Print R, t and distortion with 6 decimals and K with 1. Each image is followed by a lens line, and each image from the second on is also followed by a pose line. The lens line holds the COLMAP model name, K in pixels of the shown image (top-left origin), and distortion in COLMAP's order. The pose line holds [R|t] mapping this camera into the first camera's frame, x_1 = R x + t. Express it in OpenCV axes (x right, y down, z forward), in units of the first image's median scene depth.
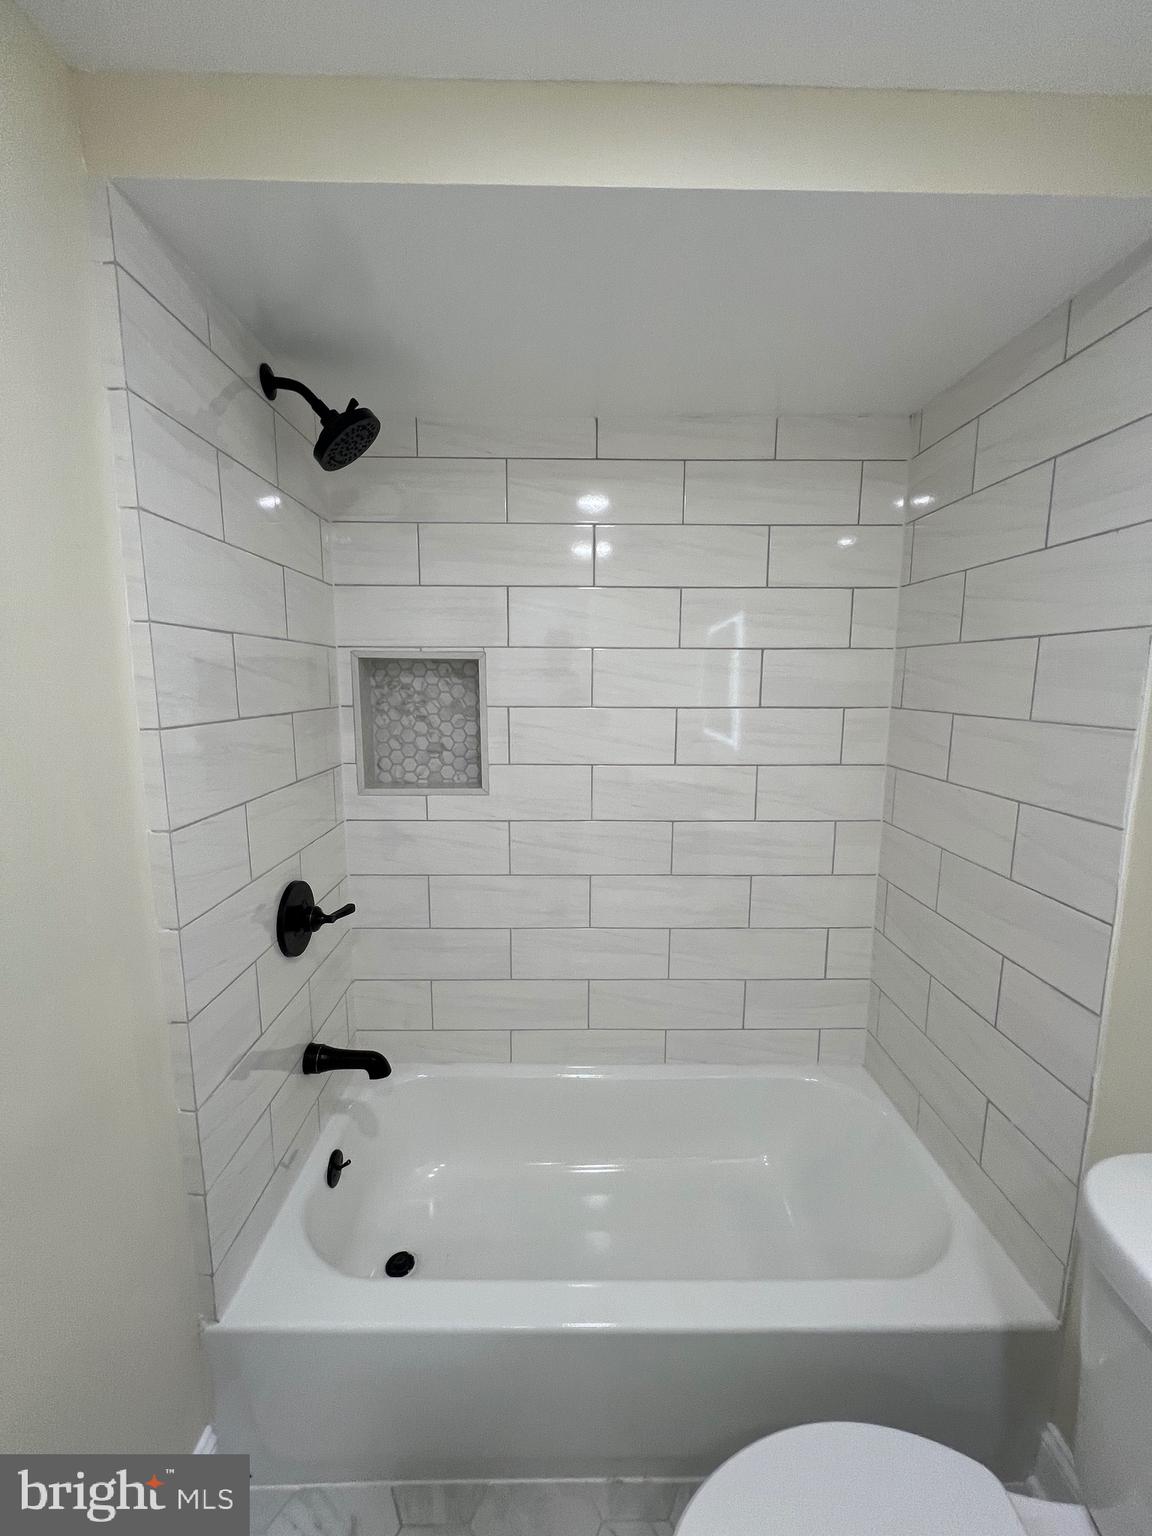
lens RADIAL K [[613.8, 0, 577.4], [0, 613.8, 769.9], [0, 0, 1]] dist [-0.002175, 0.000198]
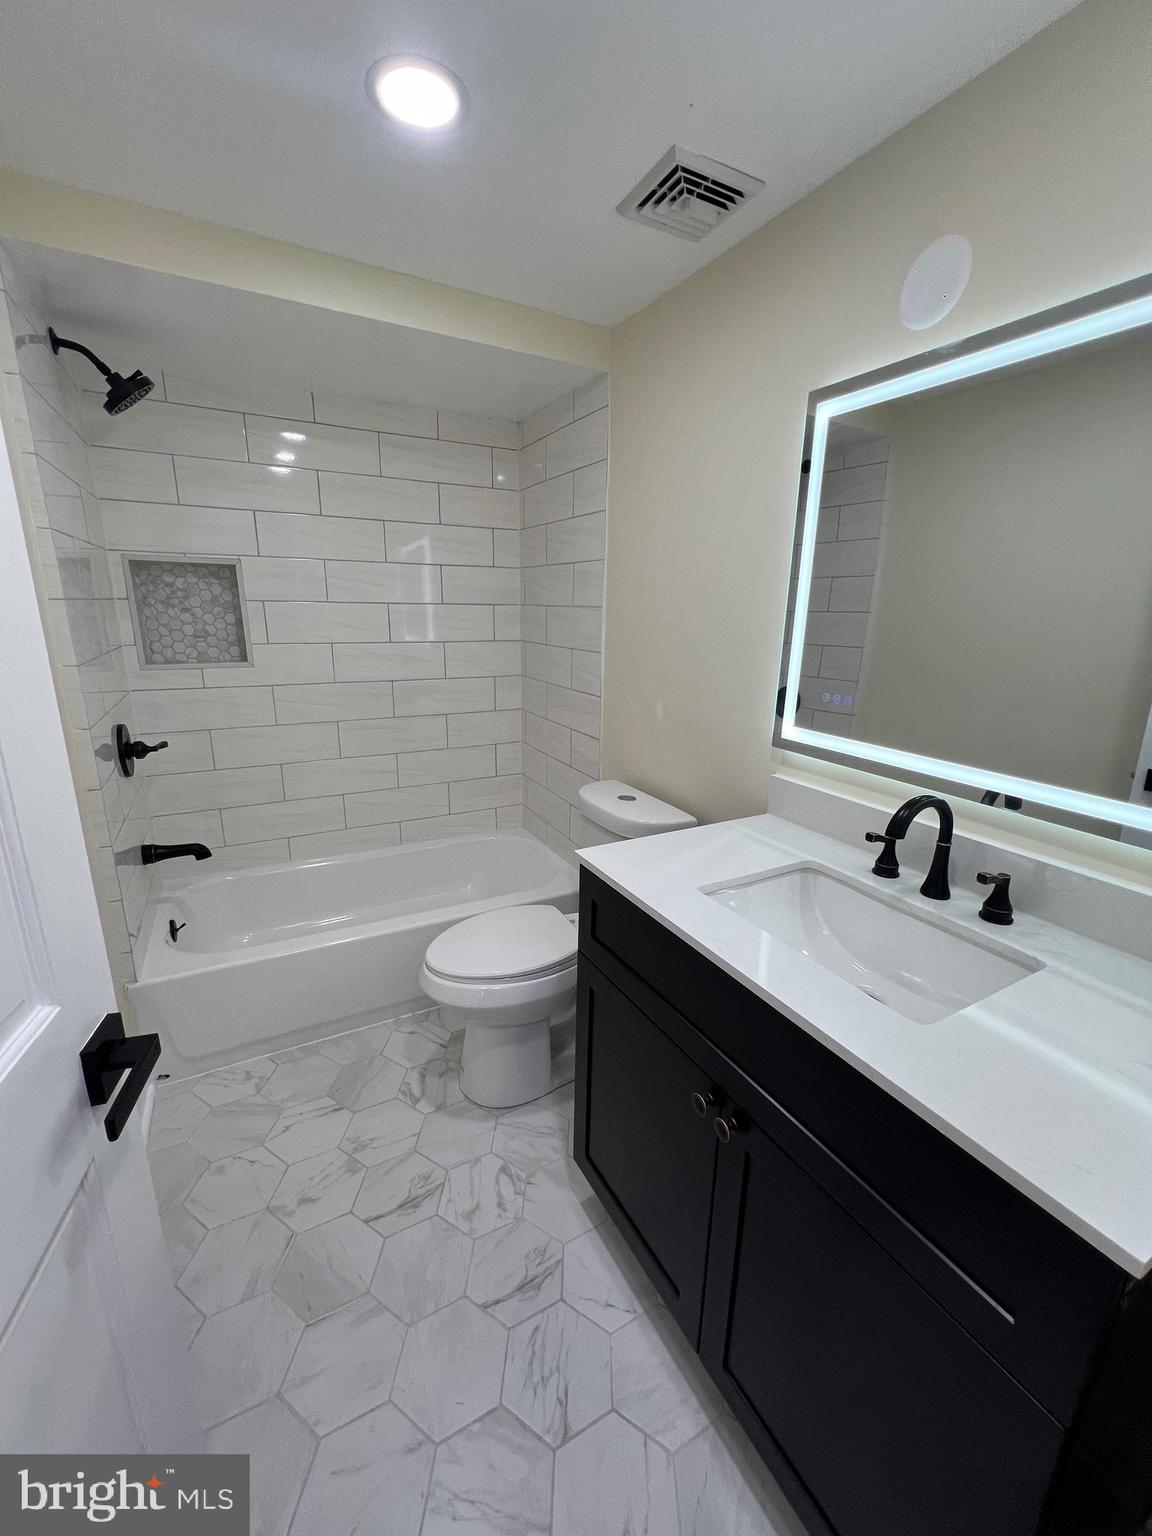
lens RADIAL K [[613.8, 0, 577.4], [0, 613.8, 769.9], [0, 0, 1]] dist [-0.002175, 0.000198]
pose [[0.888706, -0.108560, 0.445440, -0.136986], [0.053328, 0.989444, 0.134745, 0.122363], [-0.455366, -0.095994, 0.885114, -0.569691]]
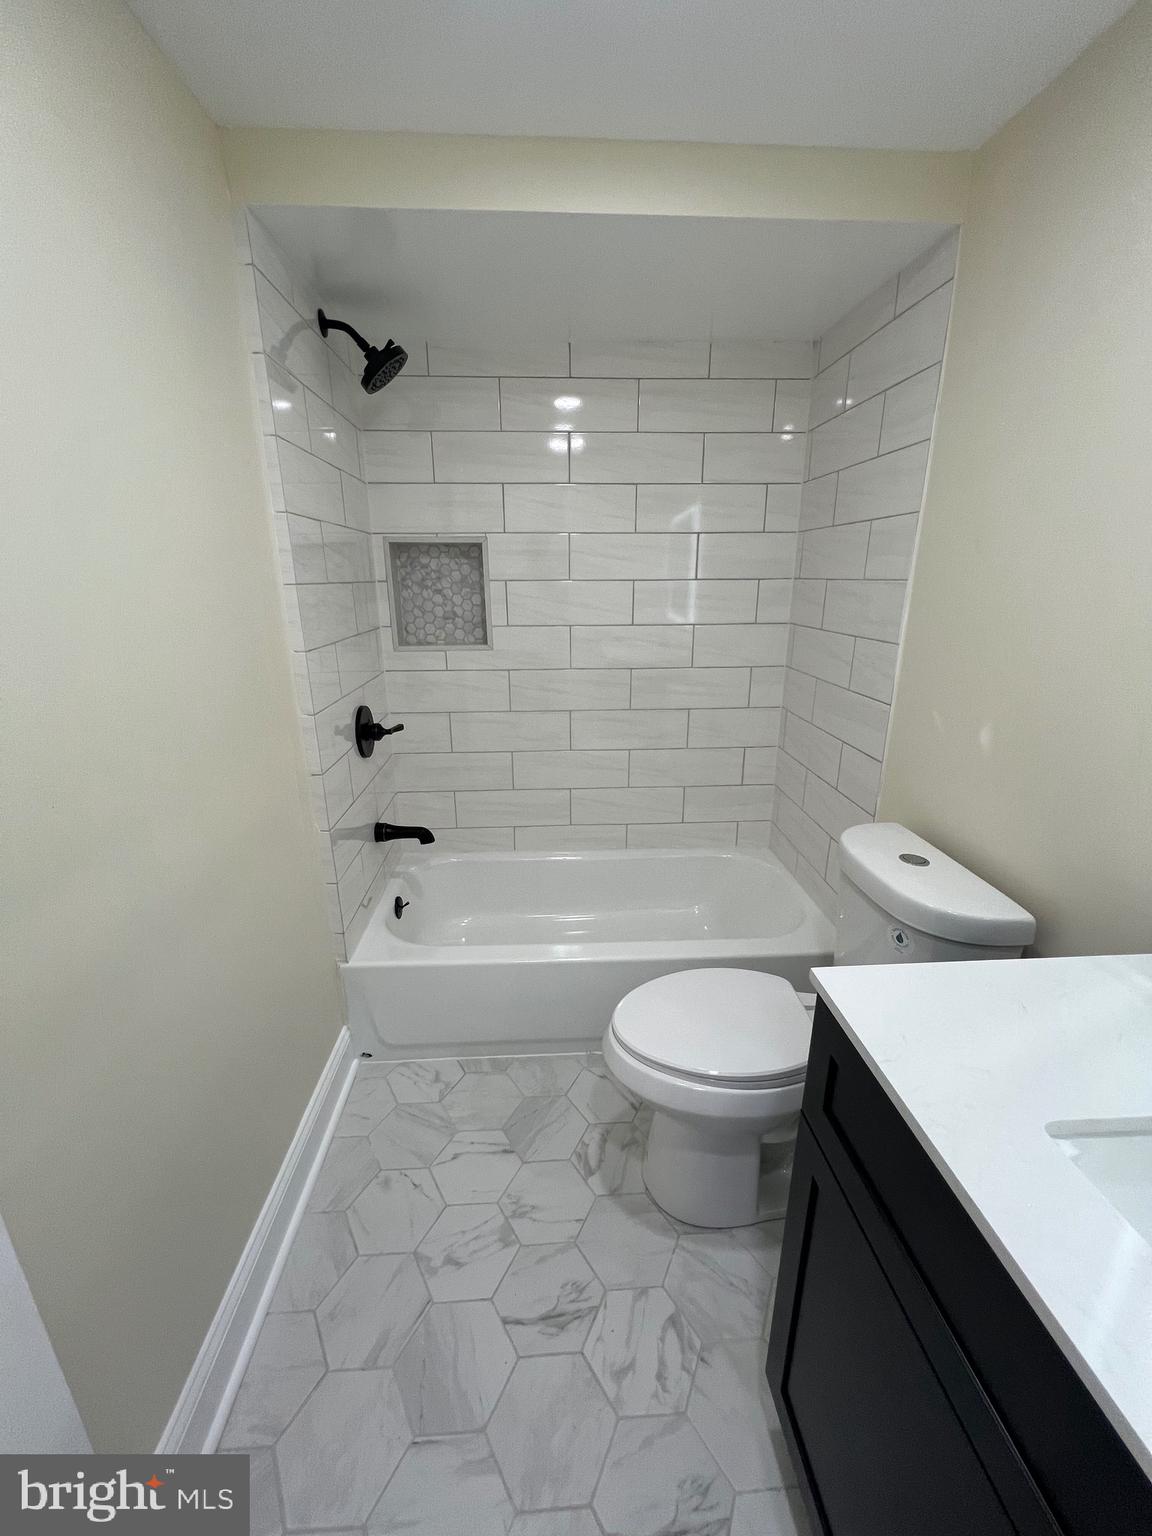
lens RADIAL K [[612.3, 0, 577.4], [0, 612.3, 769.5], [0, 0, 1]] dist [-0.000923, 0.000040]
pose [[0.999237, -0.019875, 0.033631, -0.011282], [0.014306, 0.987271, 0.158404, 0.088504], [-0.036351, -0.157802, 0.986802, -0.353142]]
